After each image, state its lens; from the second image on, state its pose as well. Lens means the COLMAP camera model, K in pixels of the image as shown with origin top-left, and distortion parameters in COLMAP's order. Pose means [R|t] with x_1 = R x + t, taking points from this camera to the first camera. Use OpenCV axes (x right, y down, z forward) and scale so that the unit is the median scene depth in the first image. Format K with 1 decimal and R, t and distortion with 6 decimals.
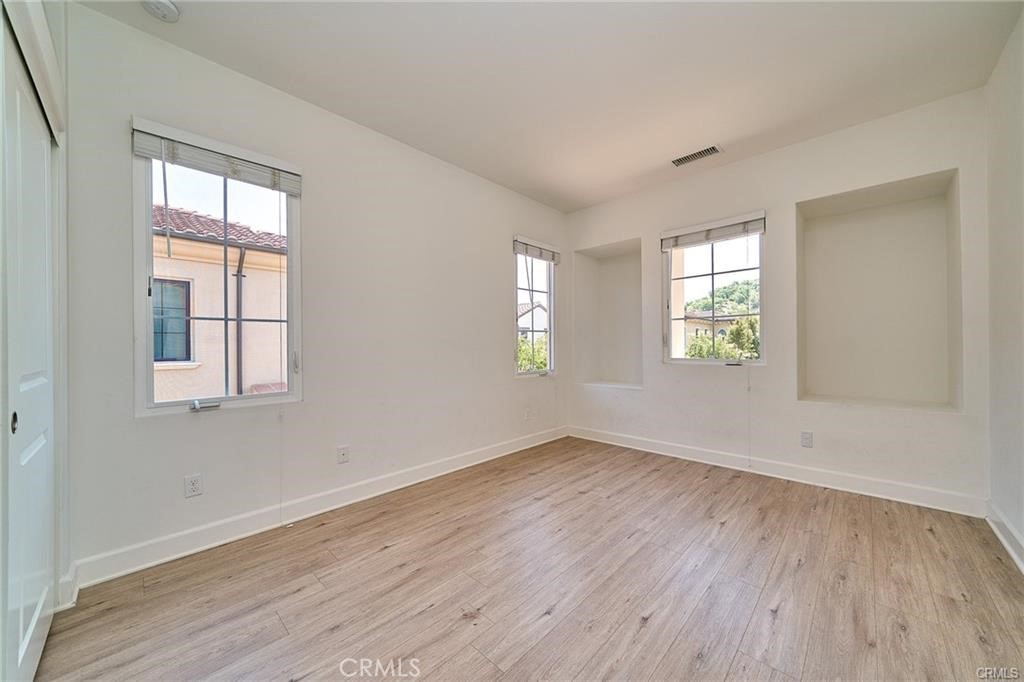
lens RADIAL K [[366.4, 0, 503.4], [0, 366.4, 342.1], [0, 0, 1]] dist [0.000151, 0.000565]
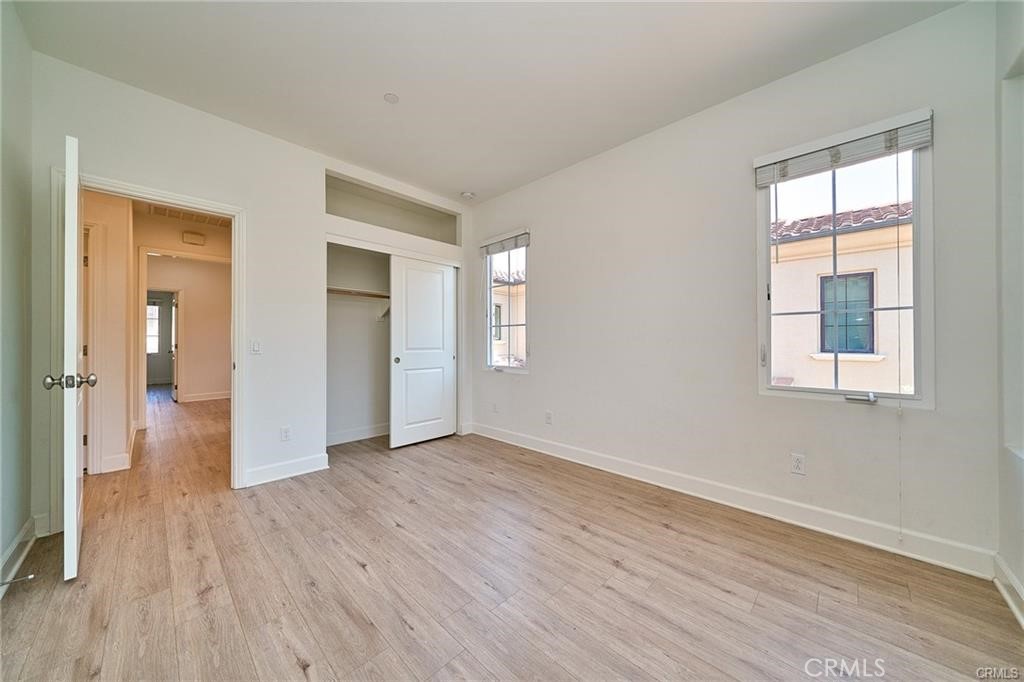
lens RADIAL K [[350.2, 0, 529.1], [0, 350.2, 344.8], [0, 0, 1]] dist [-0.014577, 0.001257]
pose [[0.040745, 0.022828, -0.998909, 0.785498], [0.004514, 0.999725, 0.023030, -0.005982], [0.999159, -0.005448, 0.040631, 0.763048]]
